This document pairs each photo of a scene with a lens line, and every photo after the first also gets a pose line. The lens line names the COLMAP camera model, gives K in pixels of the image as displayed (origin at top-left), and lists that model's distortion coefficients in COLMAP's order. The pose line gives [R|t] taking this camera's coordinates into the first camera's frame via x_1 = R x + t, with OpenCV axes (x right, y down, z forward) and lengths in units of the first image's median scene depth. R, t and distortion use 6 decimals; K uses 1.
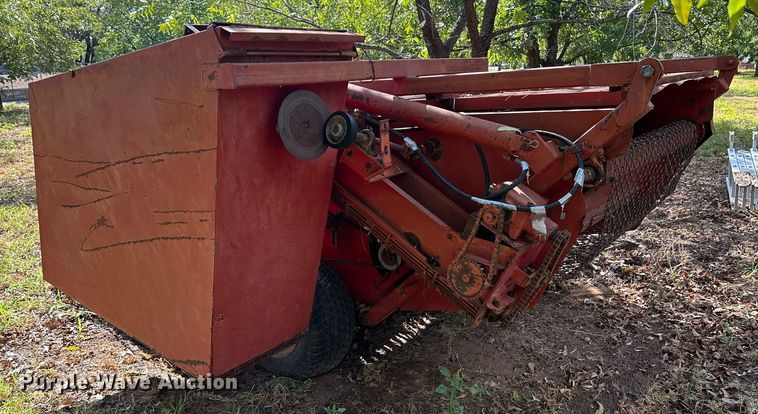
lens RADIAL K [[617.8, 0, 386.3], [0, 617.8, 215.2], [0, 0, 1]] dist [0.047027, -0.007420]
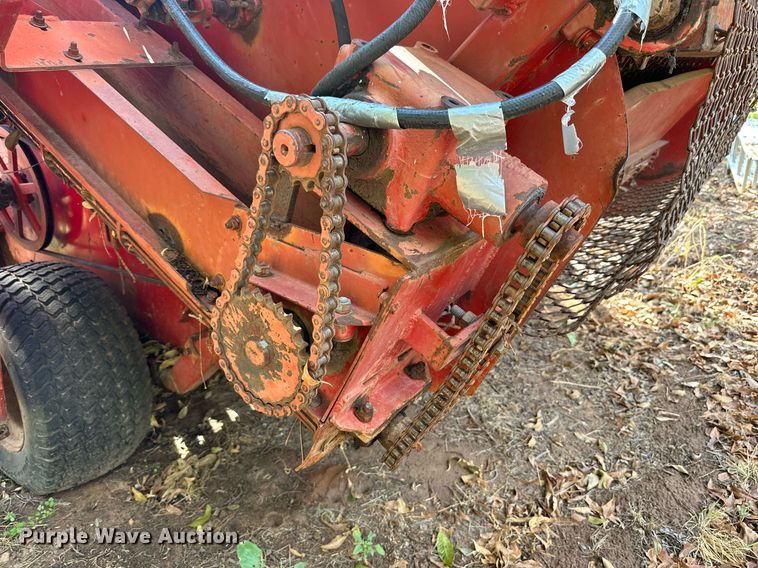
lens RADIAL K [[560.6, 0, 371.8], [0, 560.6, 277.5], [0, 0, 1]] dist [0.000293, 0.000852]
pose [[0.999978, -0.006435, 0.001268, 0.170113], [0.006225, 0.992039, 0.125775, 0.023847], [-0.002068, -0.125764, 0.992058, 0.642075]]
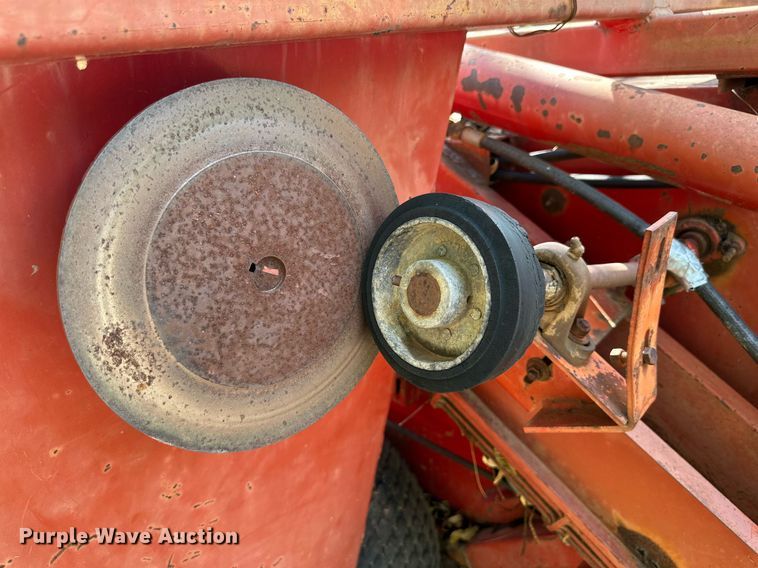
lens RADIAL K [[568.5, 0, 372.6], [0, 568.5, 277.3], [0, 0, 1]] dist [0.000834, -0.001332]
pose [[0.992228, 0.024119, -0.122072, -0.065975], [-0.002708, 0.984988, 0.172604, -0.150364], [0.124403, -0.170932, 0.977398, 0.718679]]
